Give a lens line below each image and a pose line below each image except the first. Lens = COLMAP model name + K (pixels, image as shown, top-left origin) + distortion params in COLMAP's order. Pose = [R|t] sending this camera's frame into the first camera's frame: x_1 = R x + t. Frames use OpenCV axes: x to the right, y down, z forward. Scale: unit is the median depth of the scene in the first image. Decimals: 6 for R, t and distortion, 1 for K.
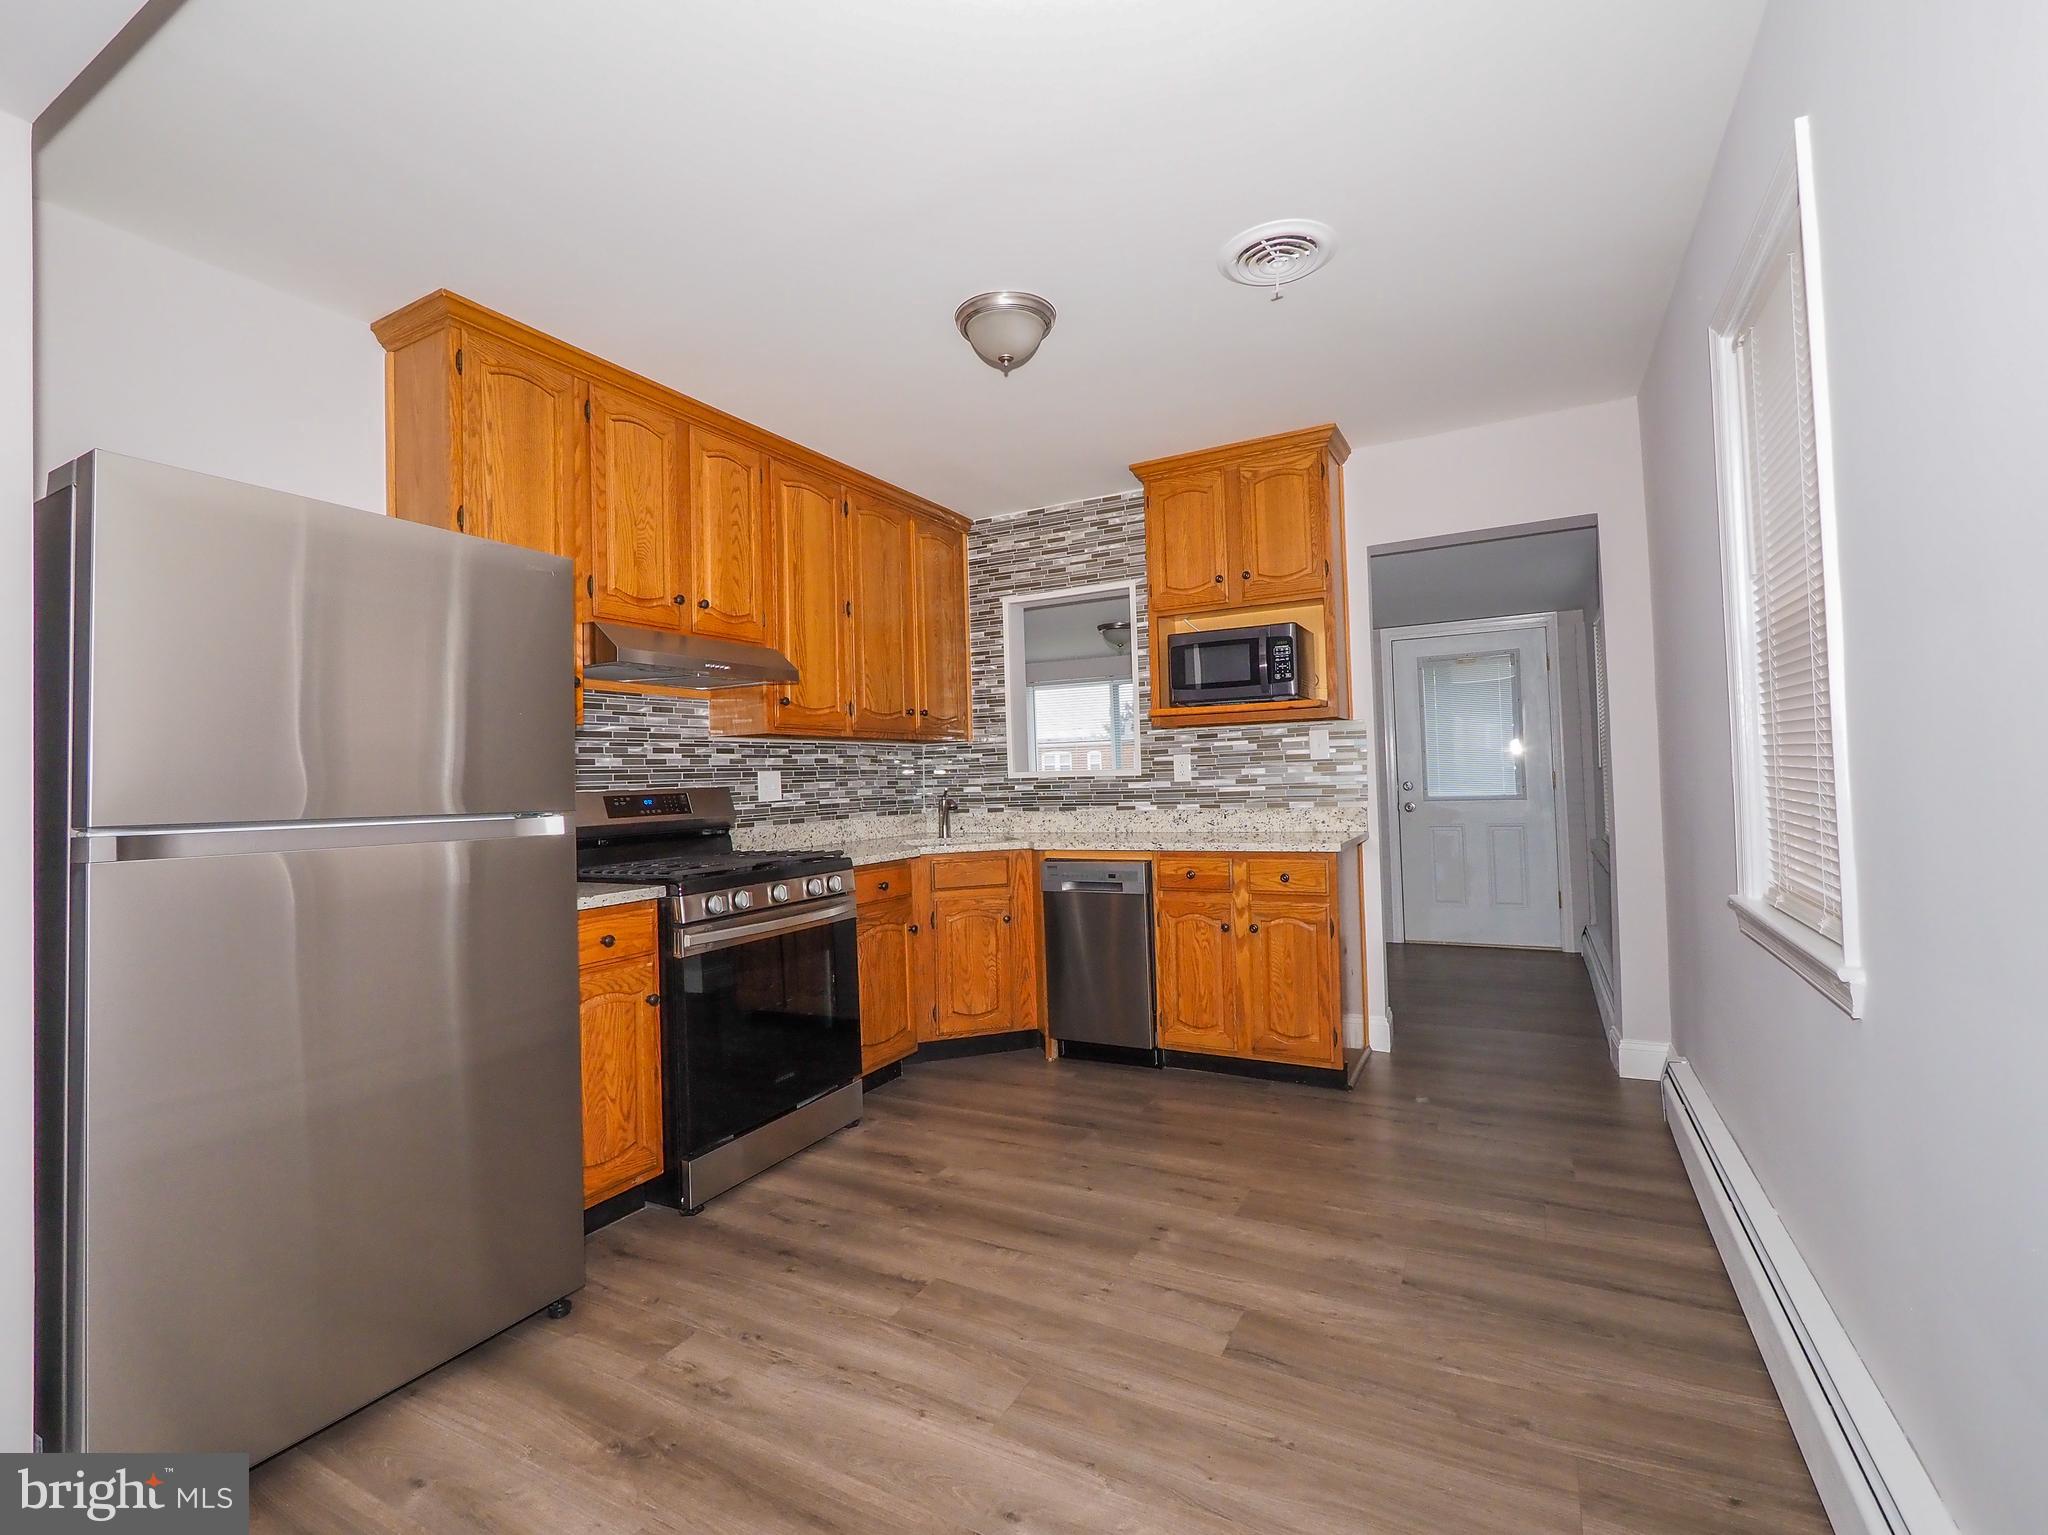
lens RADIAL K [[922.2, 0, 1018.2], [0, 922.2, 751.9], [0, 0, 1]] dist [-0.003567, 0.000028]
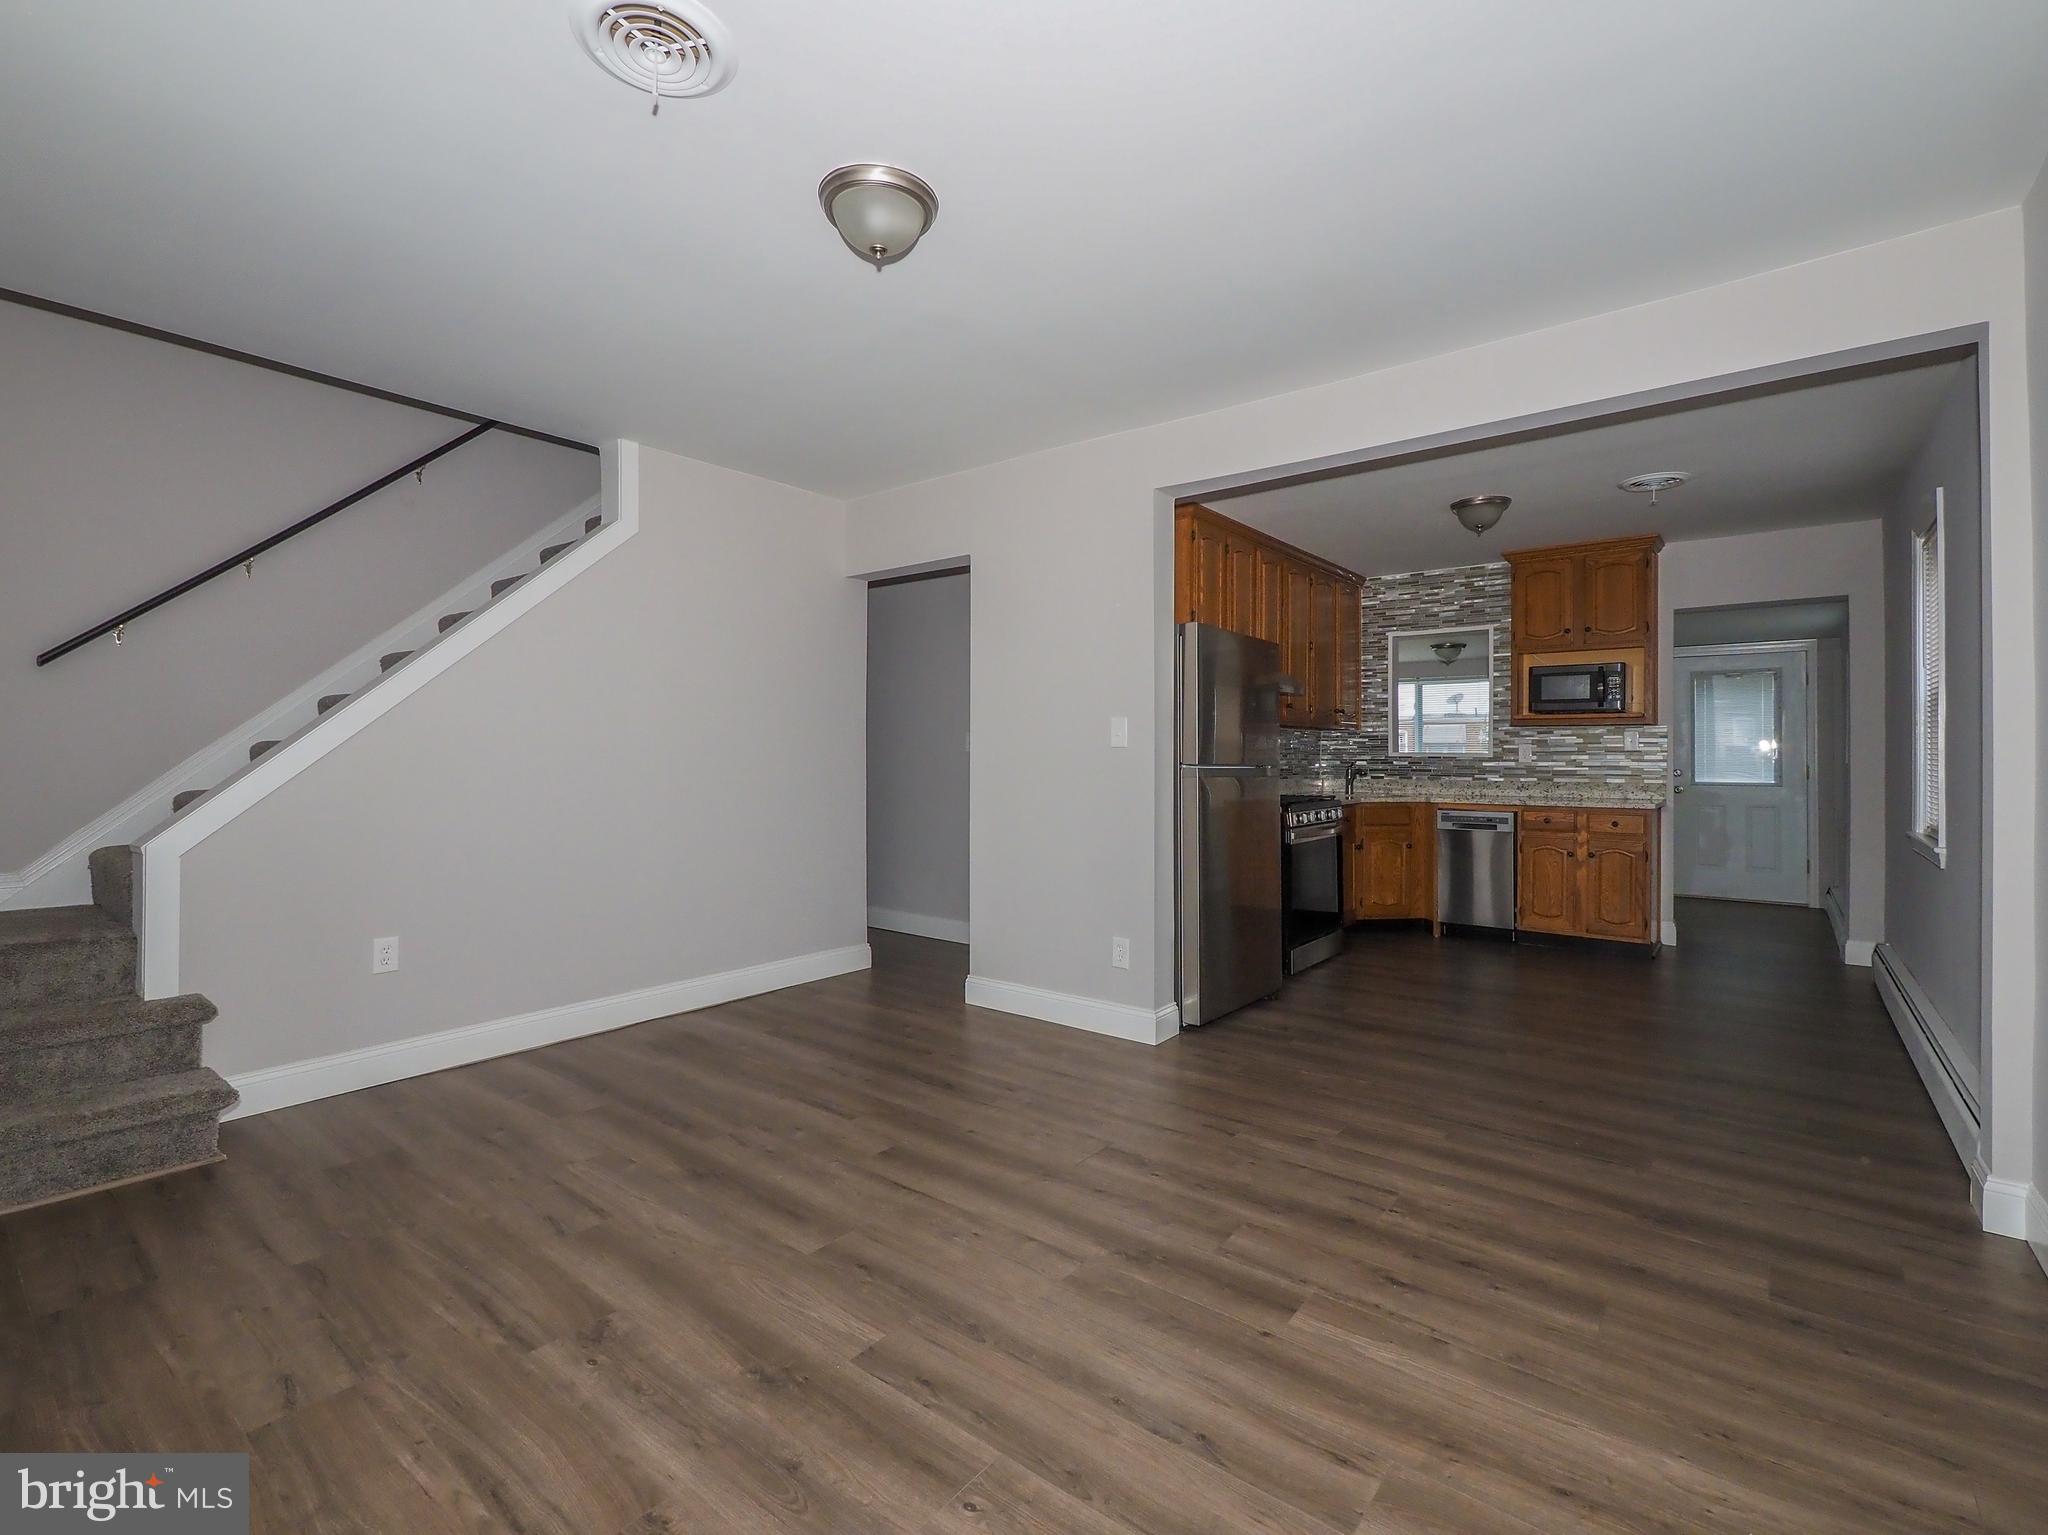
lens RADIAL K [[925.0, 0, 1031.2], [0, 925.0, 747.6], [0, 0, 1]] dist [-0.002515, -0.000168]
pose [[0.984354, 0.033490, -0.172990, -0.350276], [-0.029454, 0.999232, 0.025846, -0.006778], [0.173723, -0.020346, 0.984584, -0.607213]]
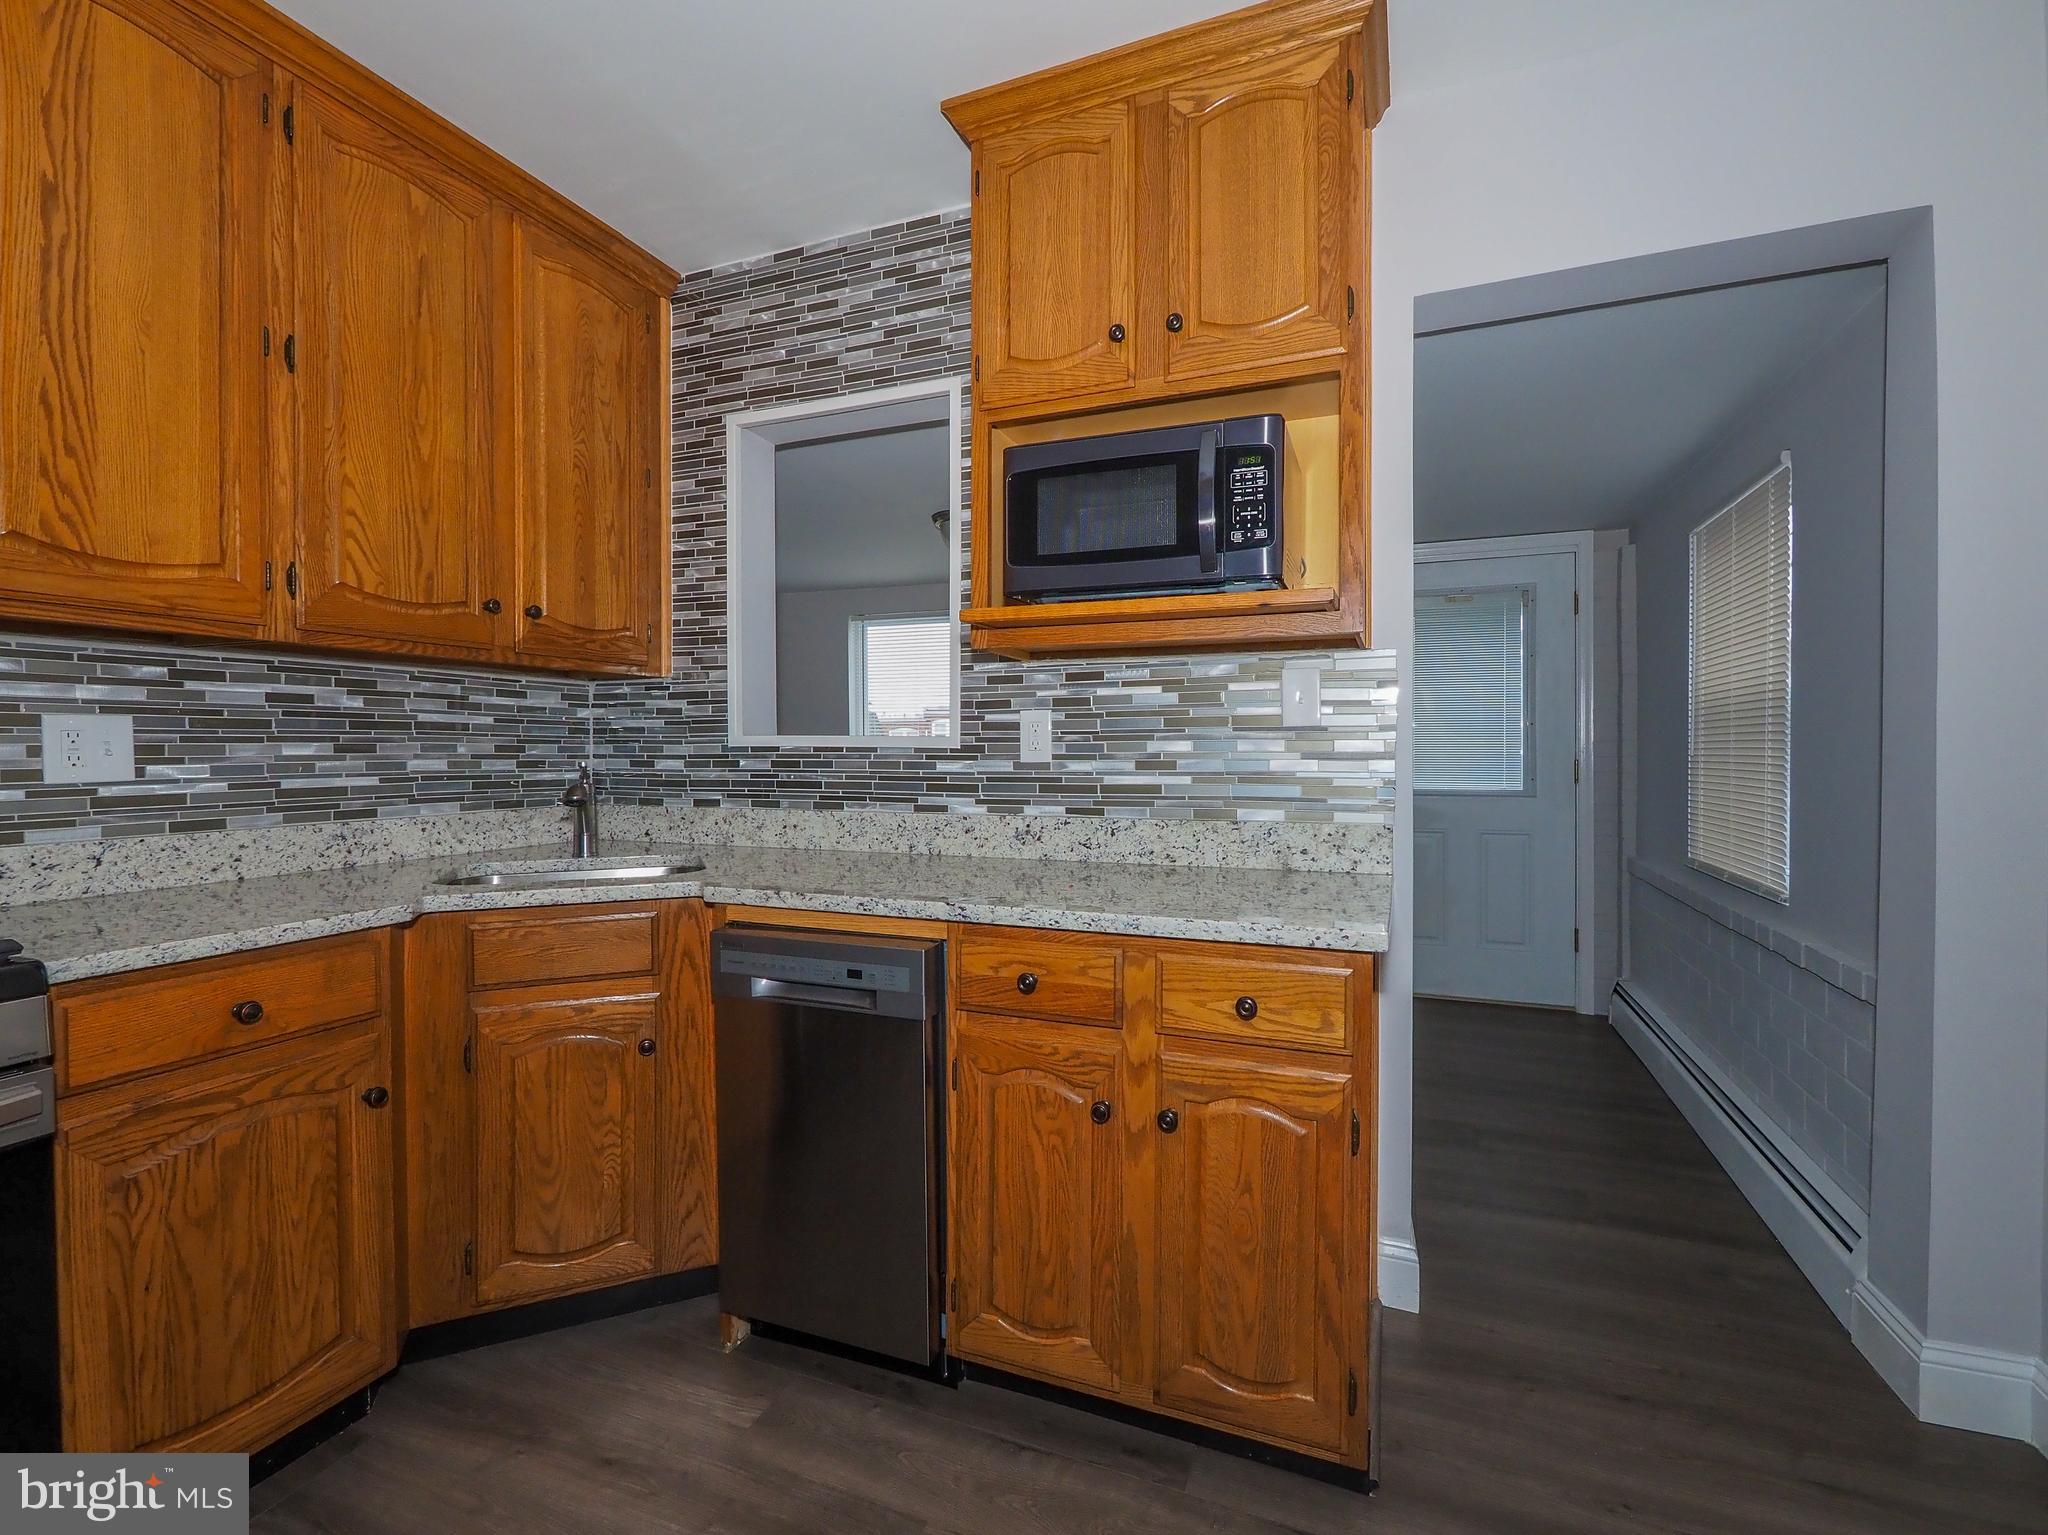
lens RADIAL K [[922.2, 0, 1018.2], [0, 922.2, 751.9], [0, 0, 1]] dist [-0.003567, 0.000028]
pose [[0.993370, 0.028398, 0.111400, 0.110585], [-0.031911, 0.999044, 0.029883, 0.011052], [-0.110445, -0.033240, 0.993326, 0.483011]]
